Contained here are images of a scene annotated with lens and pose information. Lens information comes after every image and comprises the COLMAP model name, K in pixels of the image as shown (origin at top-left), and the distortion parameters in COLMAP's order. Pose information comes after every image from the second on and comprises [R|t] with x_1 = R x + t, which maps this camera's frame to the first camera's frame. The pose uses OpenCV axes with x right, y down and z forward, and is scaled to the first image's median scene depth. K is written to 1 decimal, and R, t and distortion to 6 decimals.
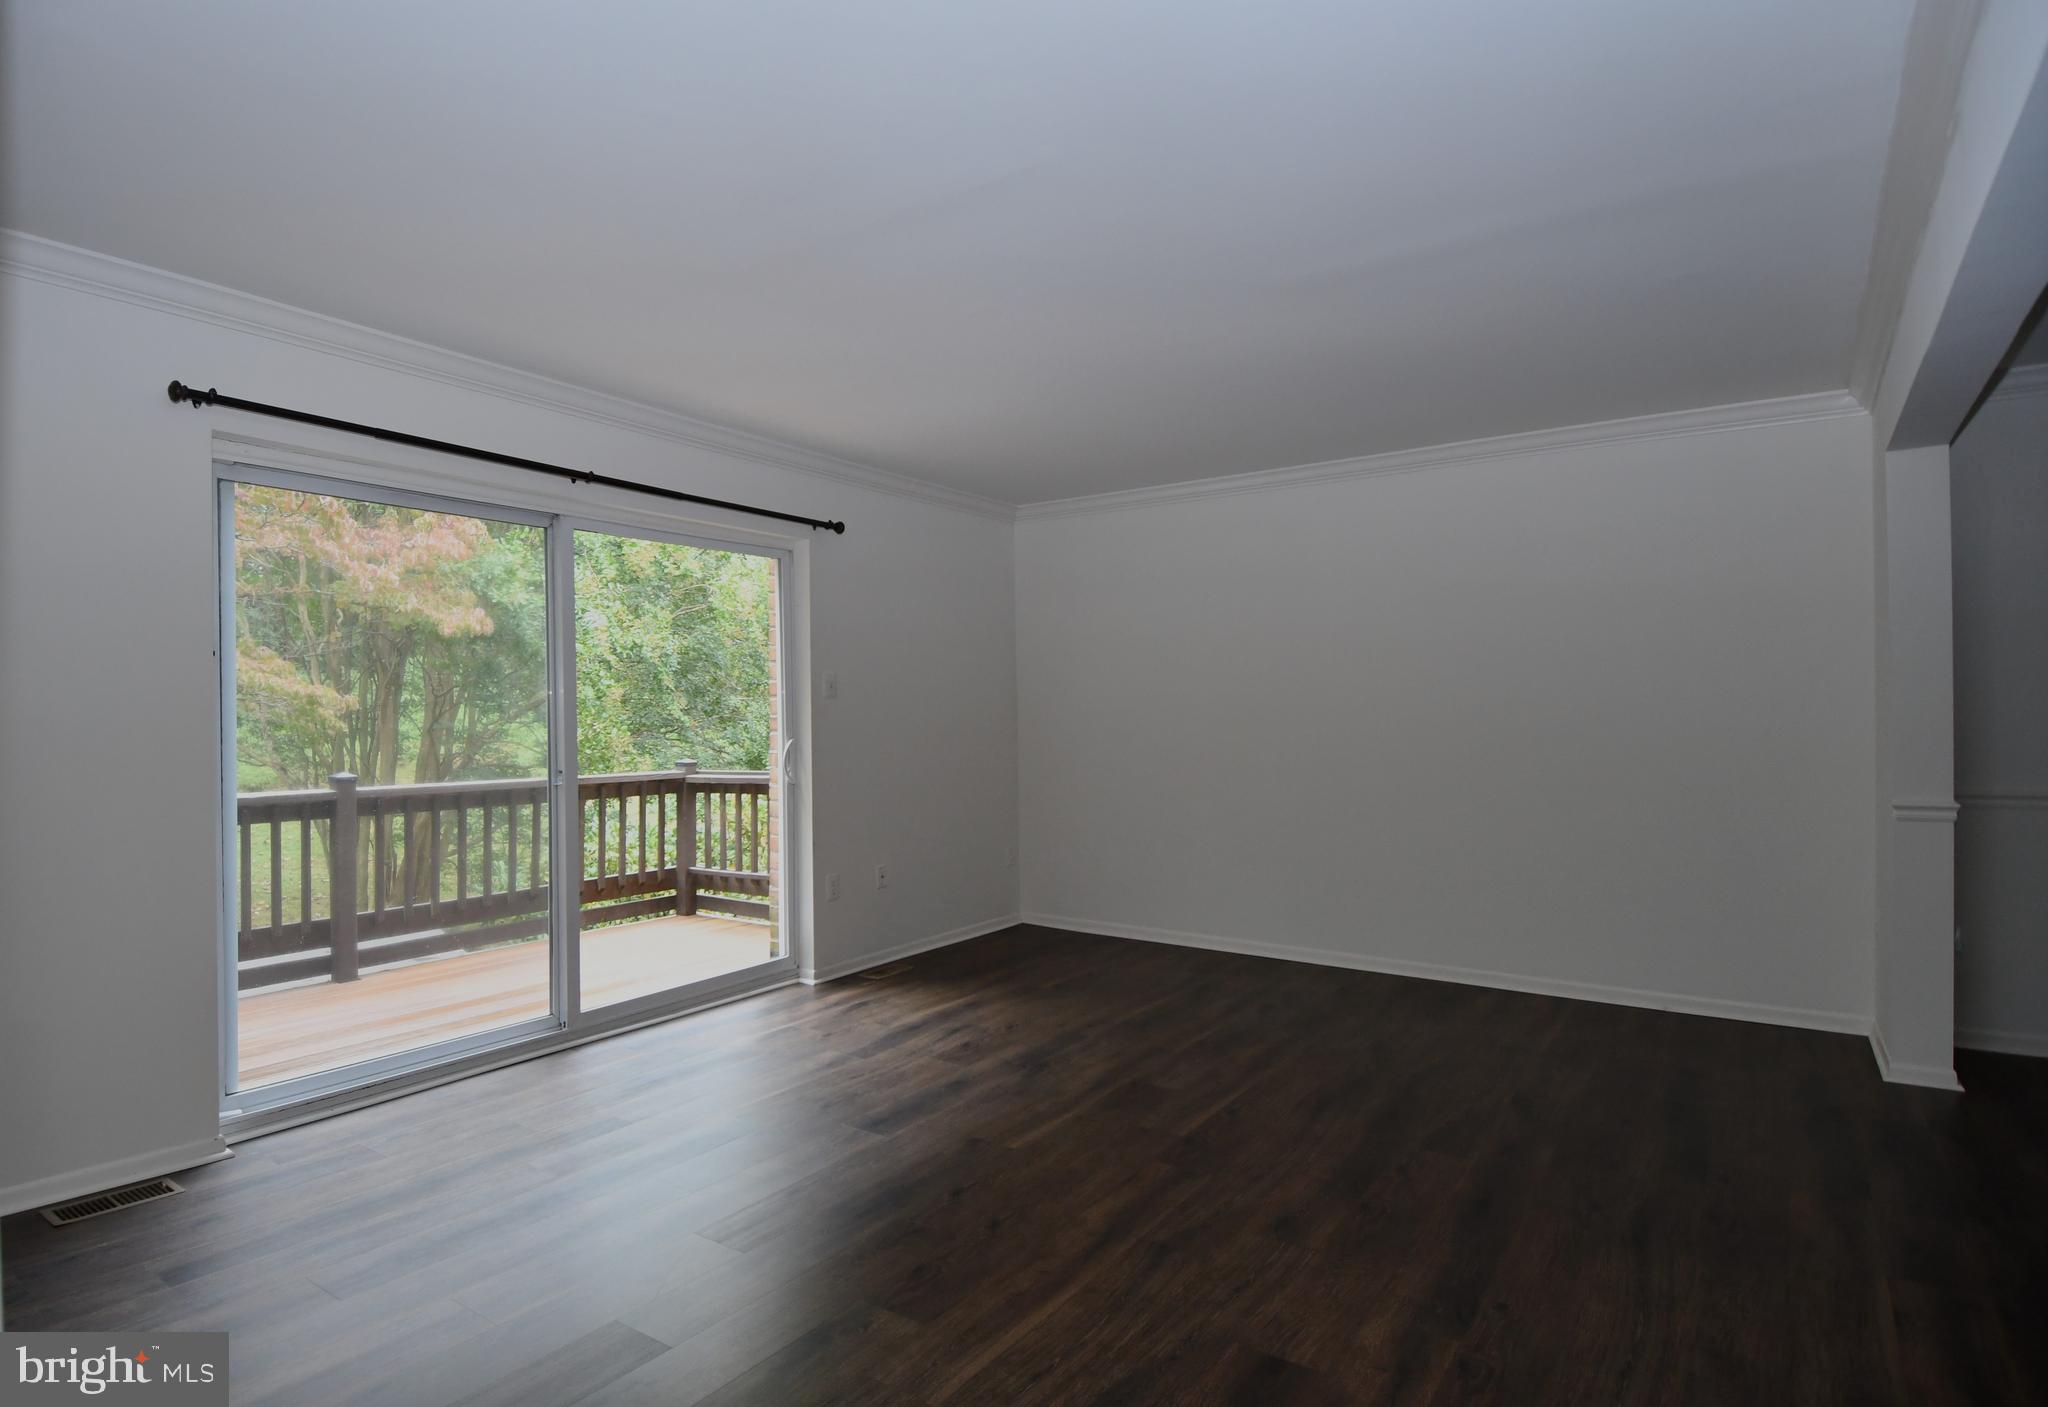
lens RADIAL K [[1101.3, 0, 988.6], [0, 1101.3, 706.5], [0, 0, 1]] dist [0.005084, -0.001478]
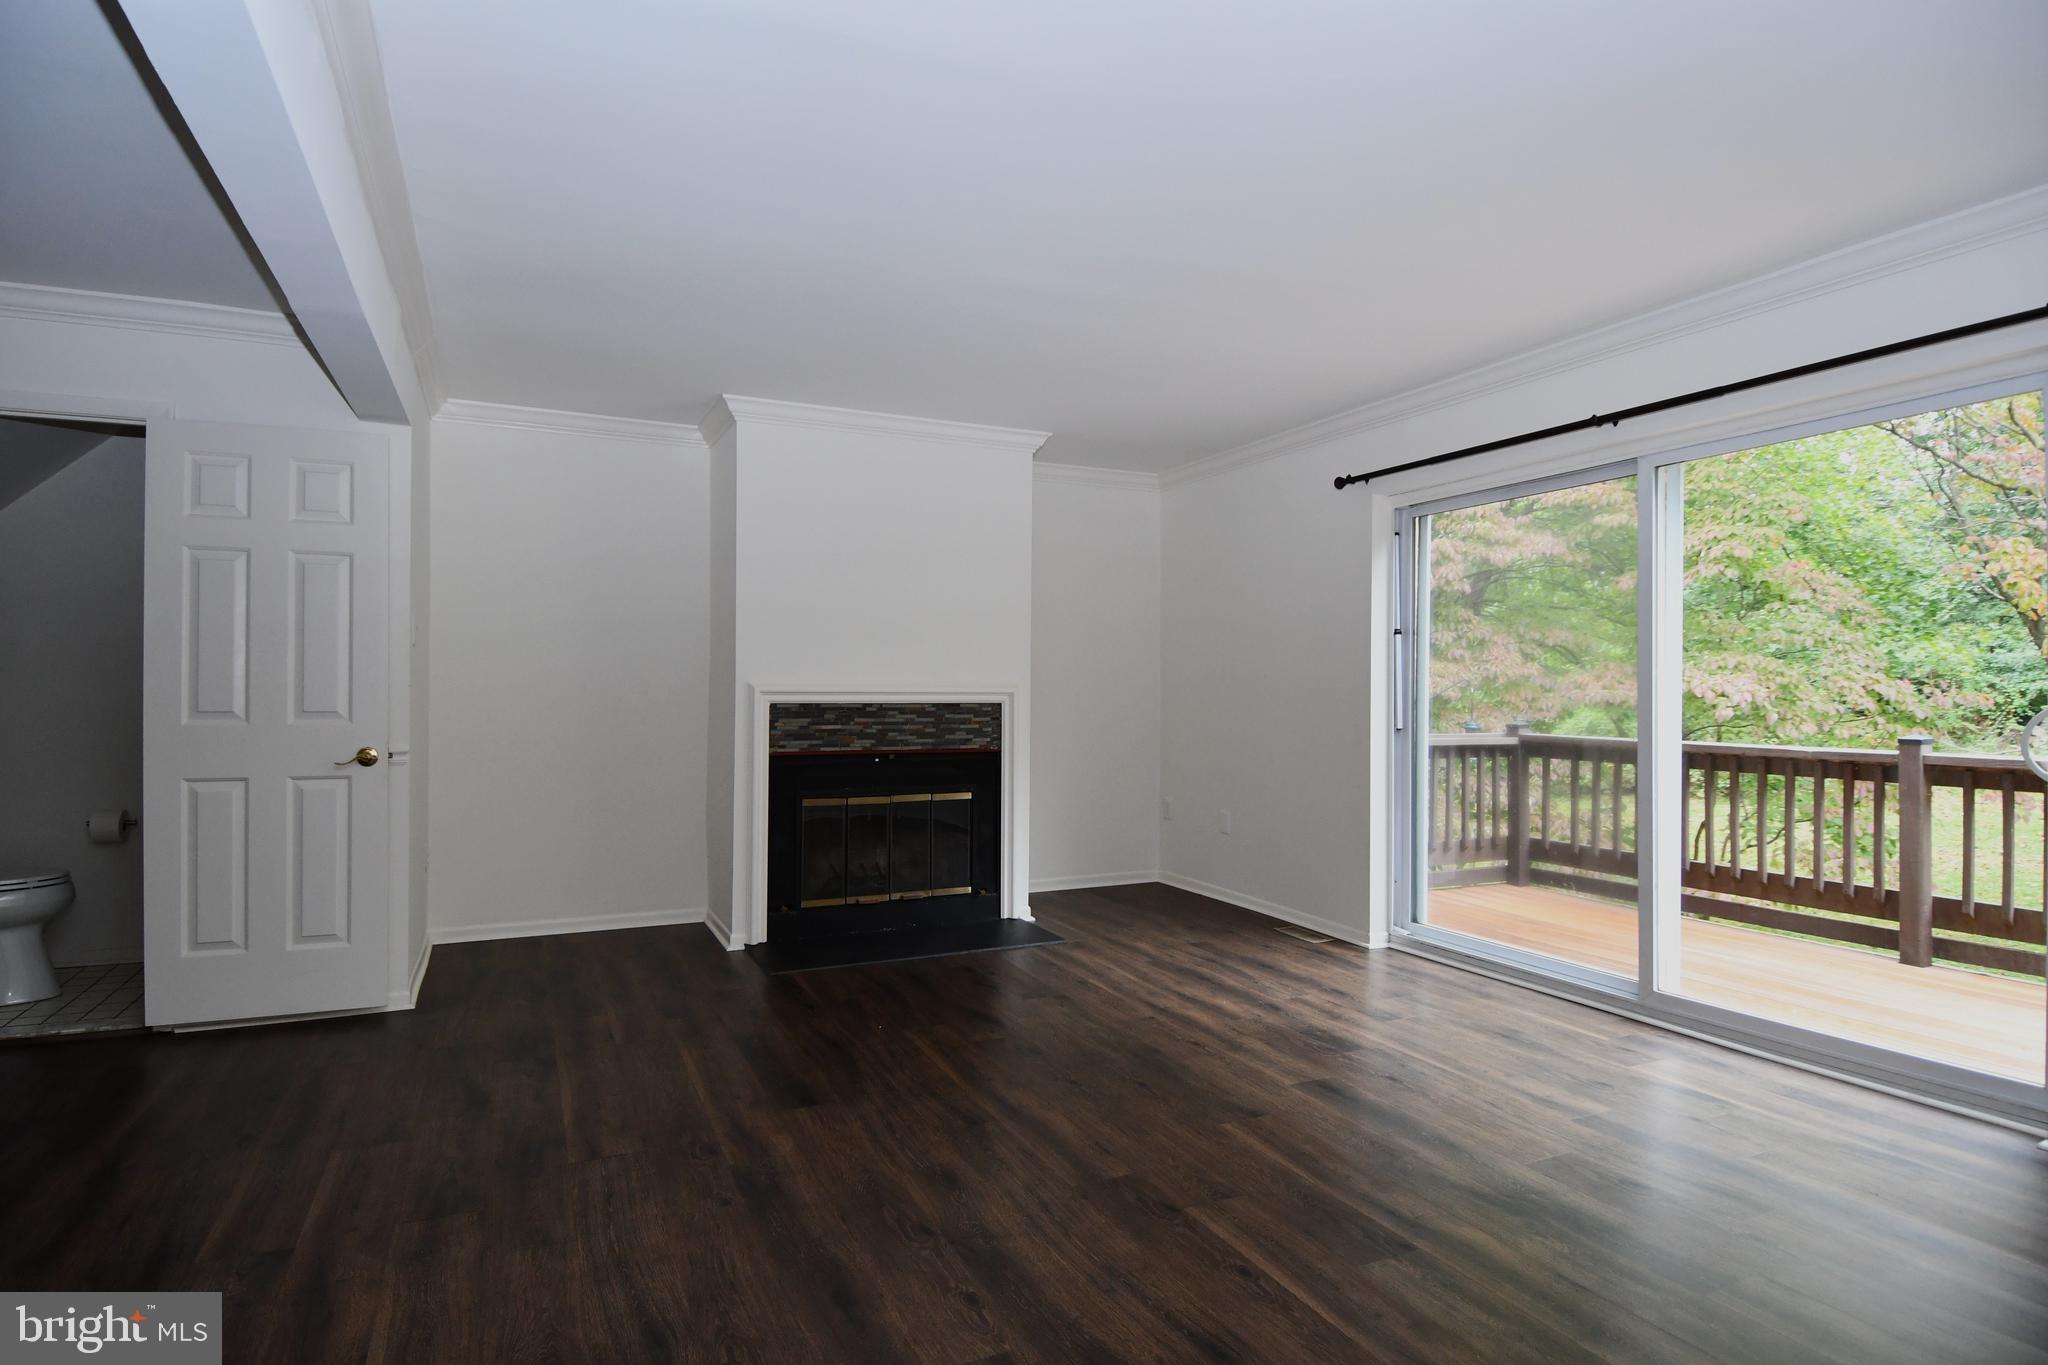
lens RADIAL K [[1057.7, 0, 976.5], [0, 1057.7, 687.7], [0, 0, 1]] dist [0.023921, -0.011498]
pose [[-0.519810, 0.004663, -0.854269, 0.689183], [0.008338, 0.999965, 0.000385, 0.018692], [0.854241, -0.006923, -0.519831, 0.983690]]
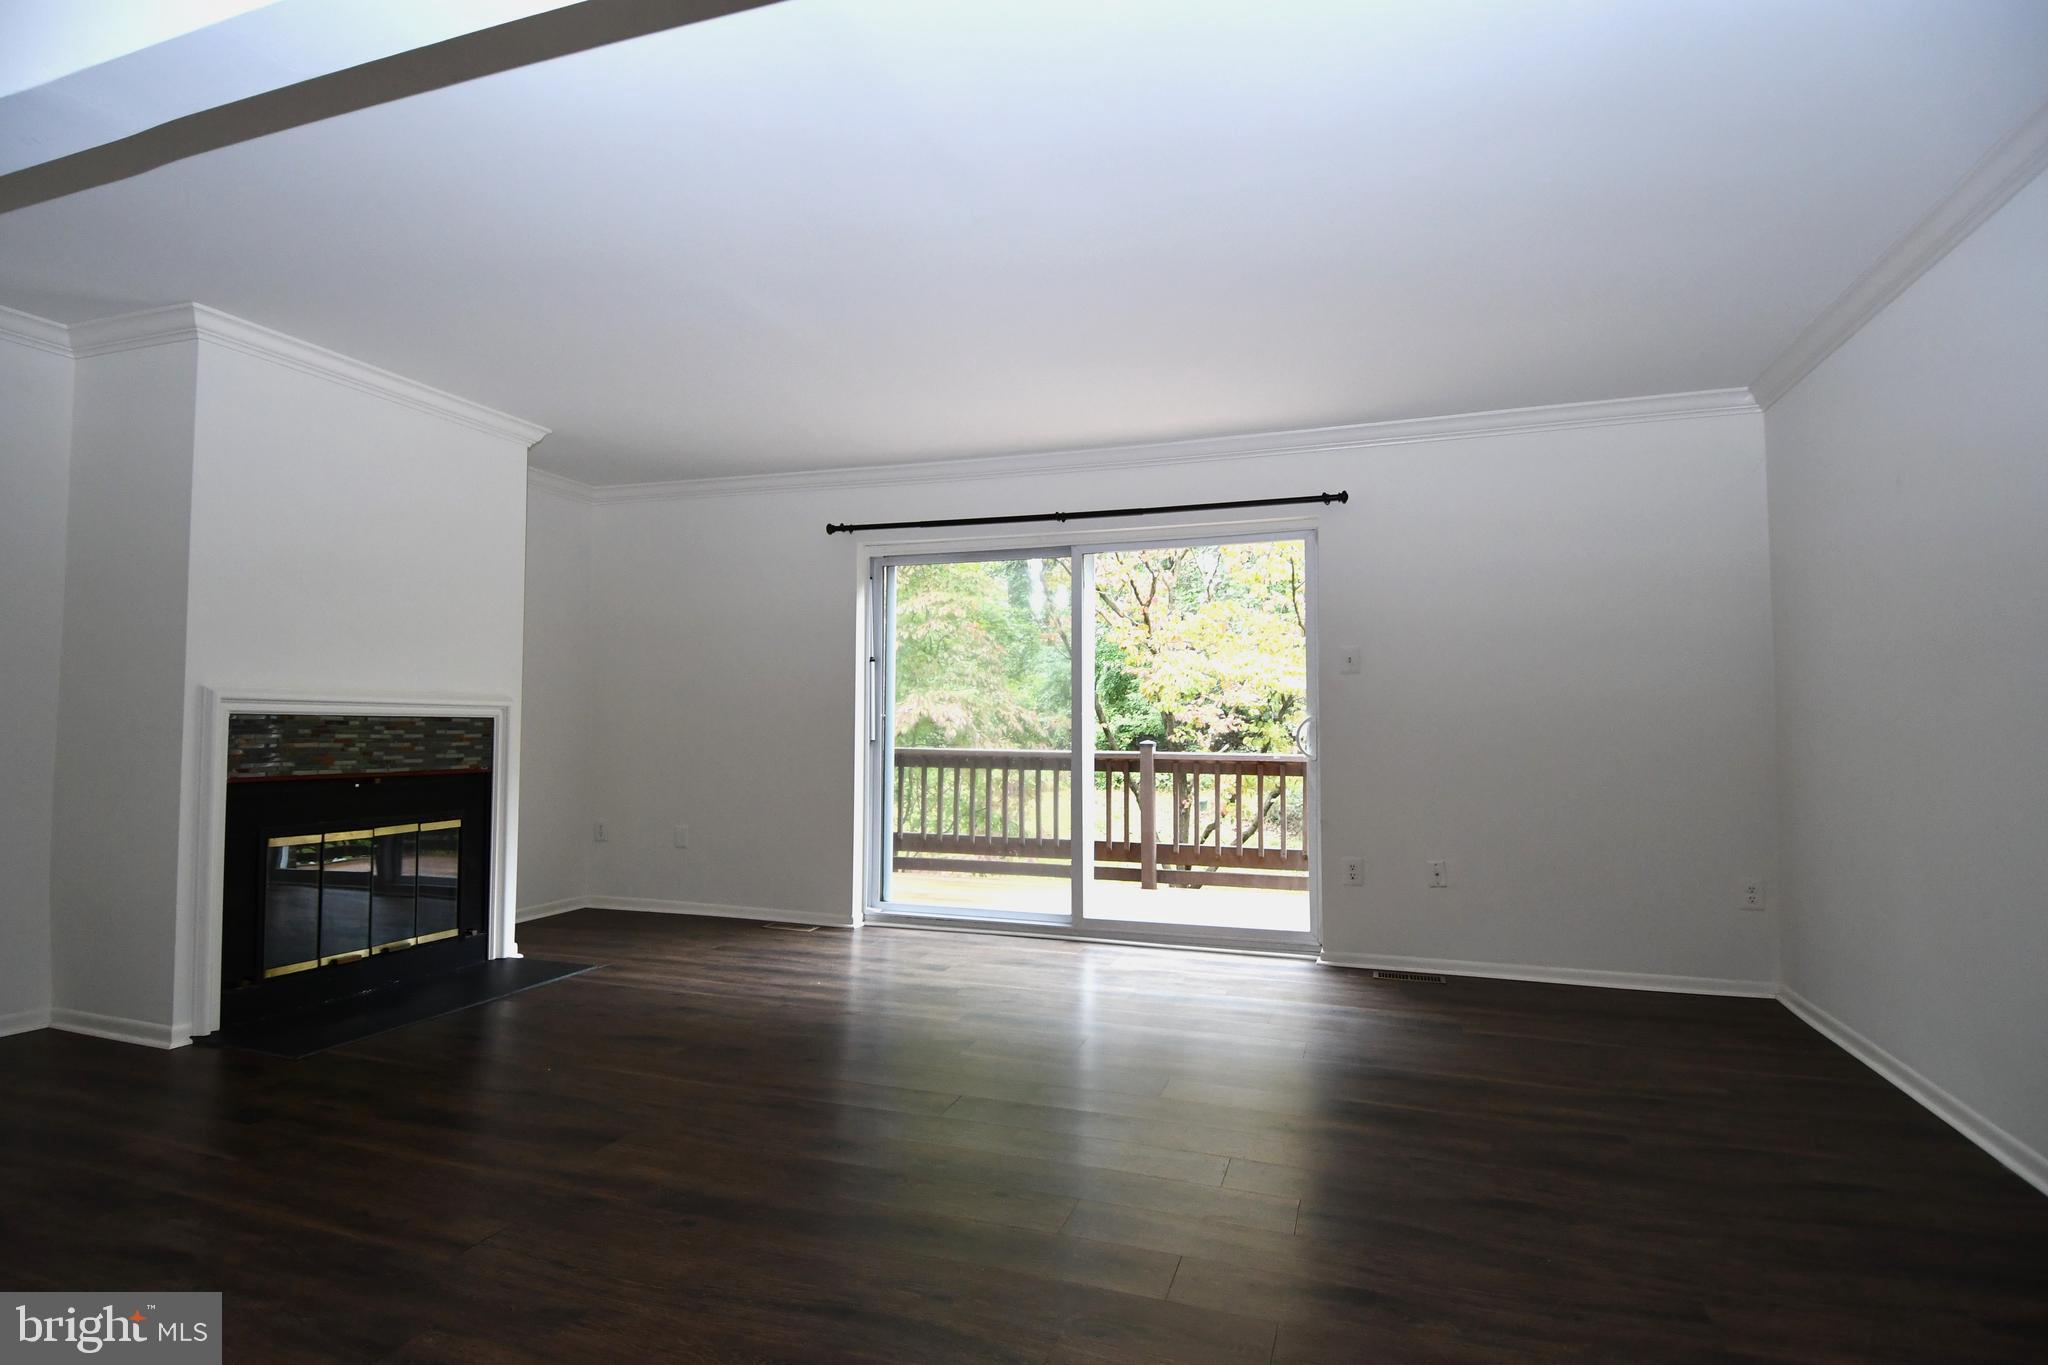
lens RADIAL K [[1057.7, 0, 1015.9], [0, 1057.7, 696.6], [0, 0, 1]] dist [0.023921, -0.011498]
pose [[0.255374, -0.017308, -0.966687, 0.840558], [-0.001464, 0.999832, -0.018288, 0.035231], [0.966841, 0.006086, 0.255306, 0.601215]]
